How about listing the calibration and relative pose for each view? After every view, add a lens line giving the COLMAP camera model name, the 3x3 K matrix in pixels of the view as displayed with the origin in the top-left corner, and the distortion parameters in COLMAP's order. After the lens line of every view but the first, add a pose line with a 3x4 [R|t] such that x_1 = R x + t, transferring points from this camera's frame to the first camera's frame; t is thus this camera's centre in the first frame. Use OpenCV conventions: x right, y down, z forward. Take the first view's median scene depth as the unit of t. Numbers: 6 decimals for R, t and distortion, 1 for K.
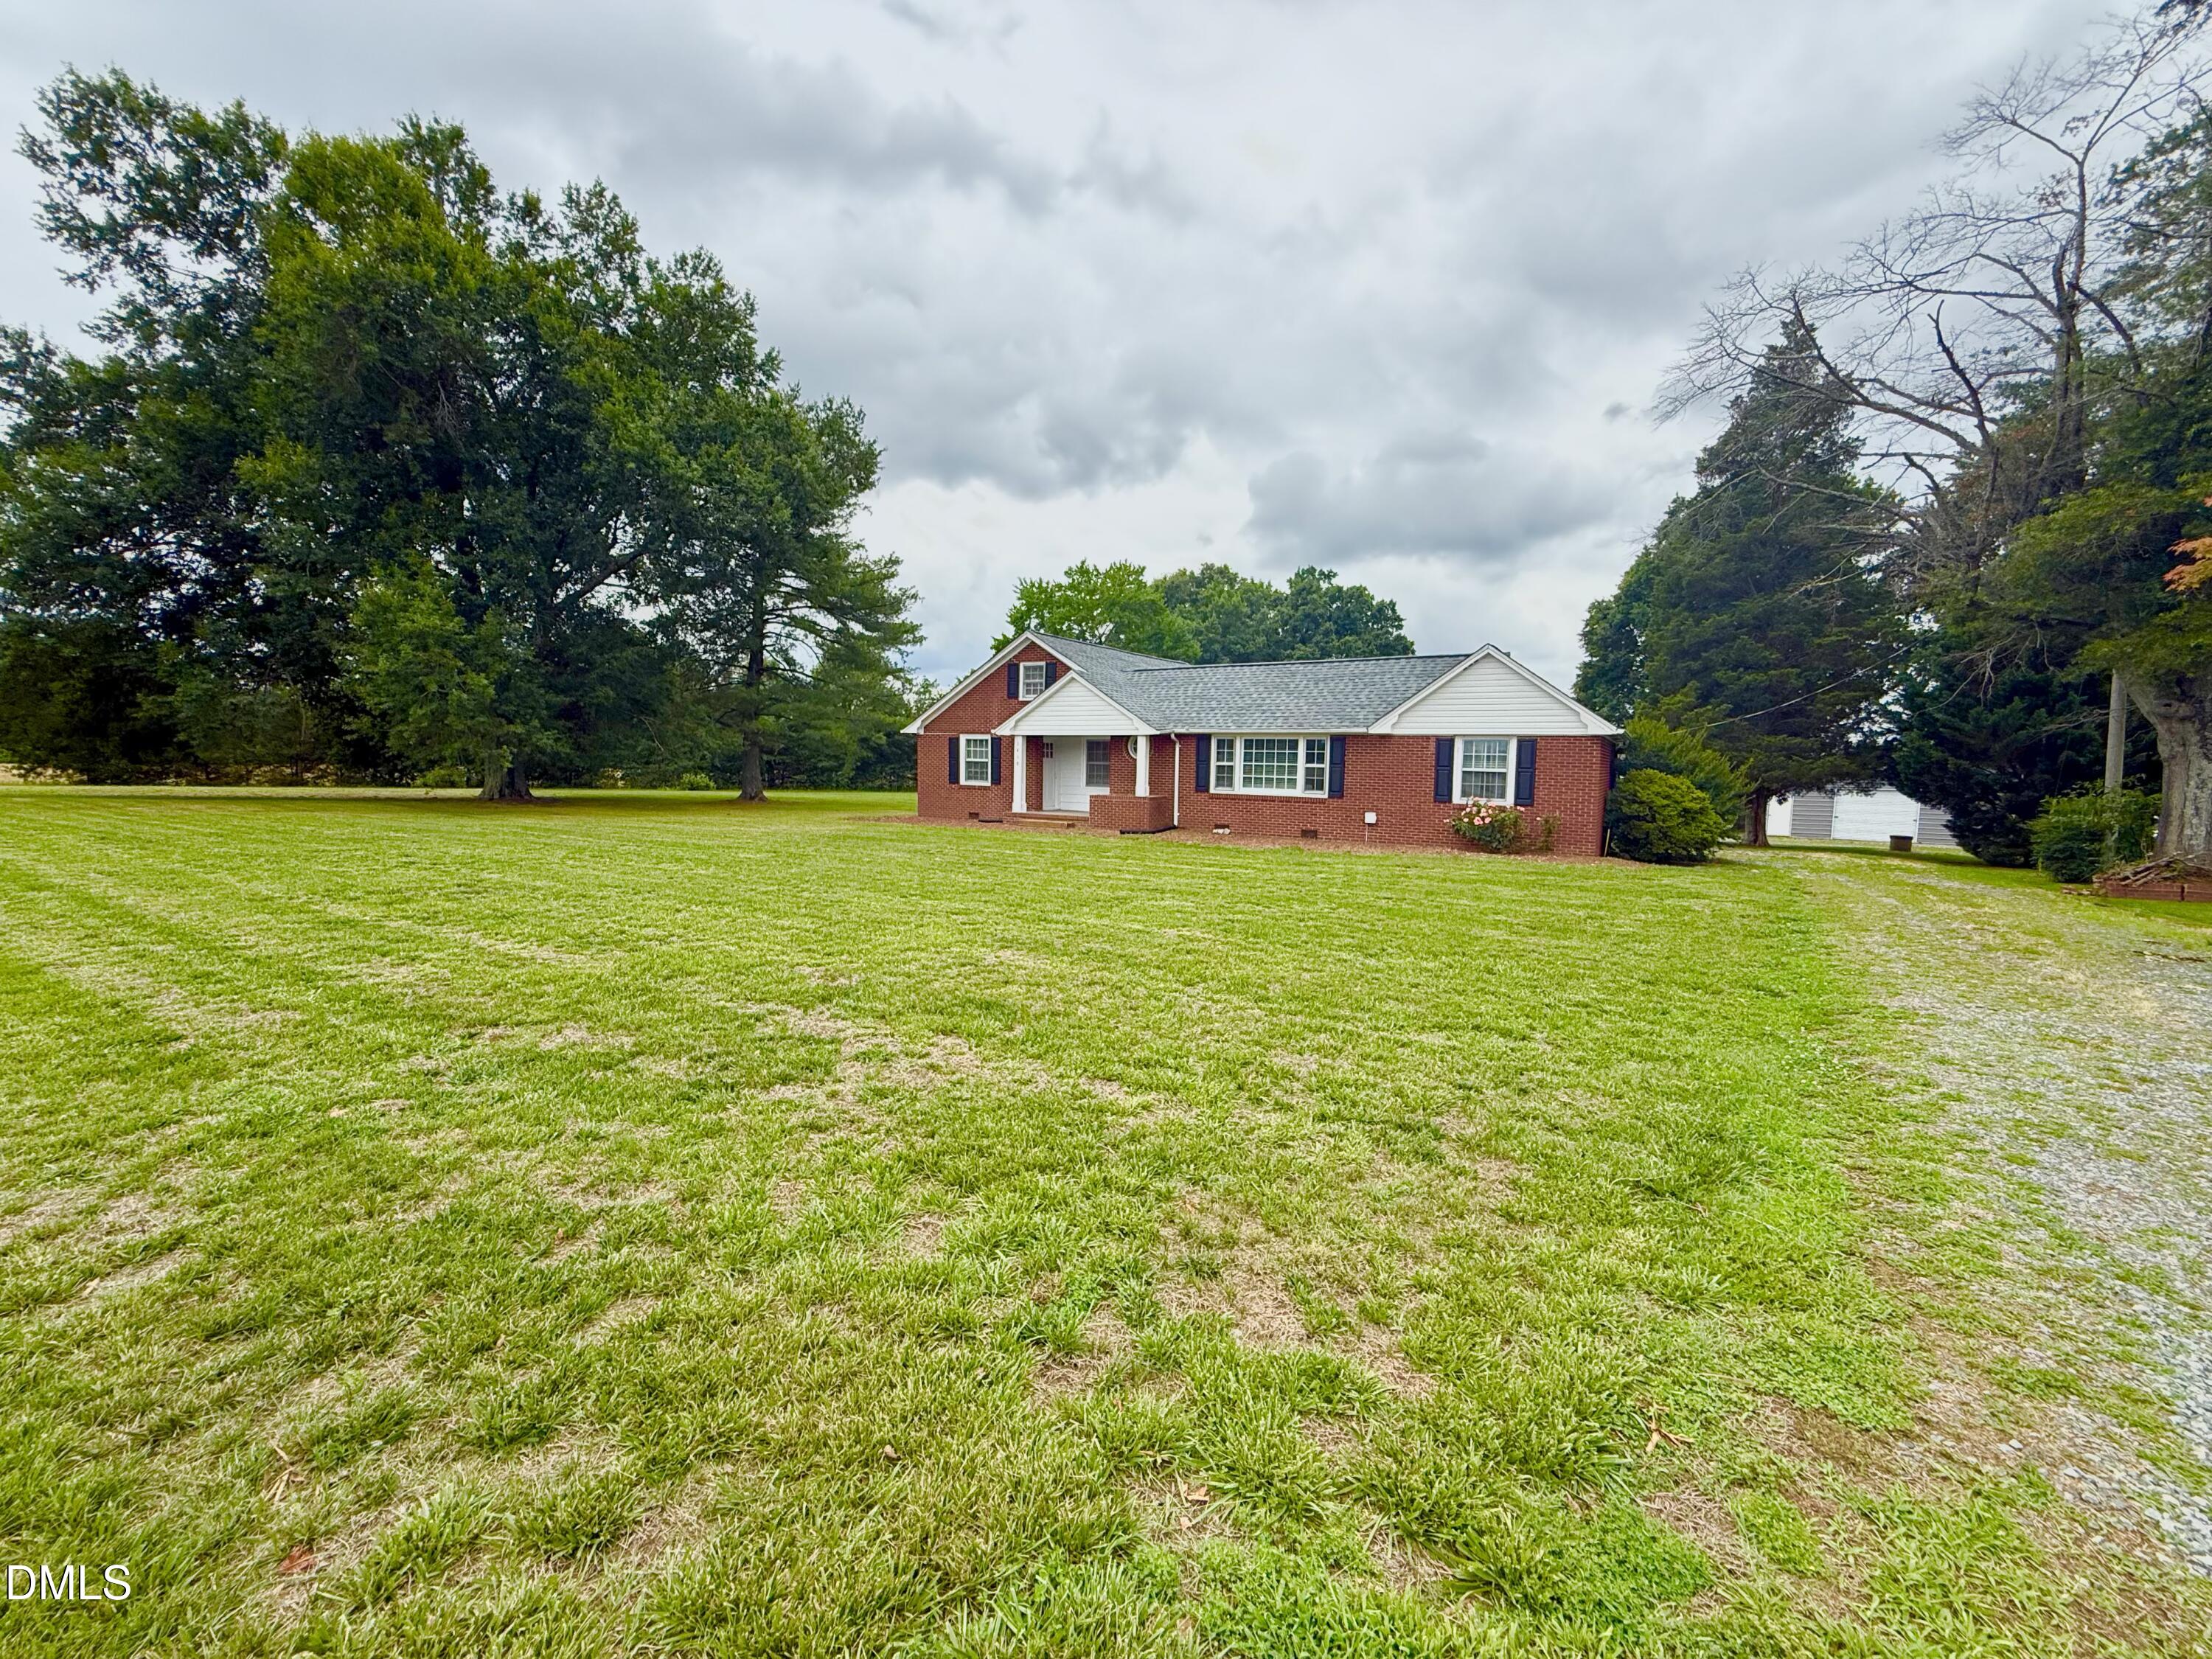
lens RADIAL K [[892.0, 0, 1105.3], [0, 892.0, 824.8], [0, 0, 1]] dist [-0.001607, -0.000639]
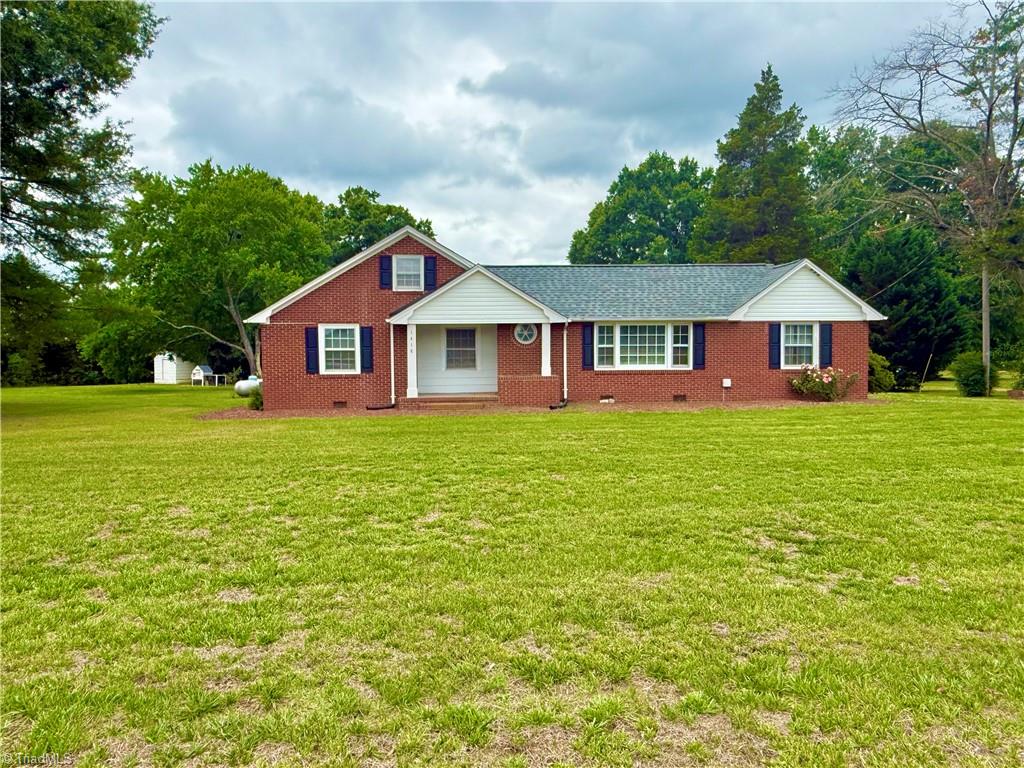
lens RADIAL K [[712.3, 0, 511.9], [0, 712.3, 383.6], [0, 0, 1]] dist [-0.003246, -0.001270]
pose [[0.816899, -0.055316, 0.574123, -0.539115], [0.065215, 0.997866, 0.003352, -0.028681], [-0.573083, 0.034703, 0.818762, 0.276288]]
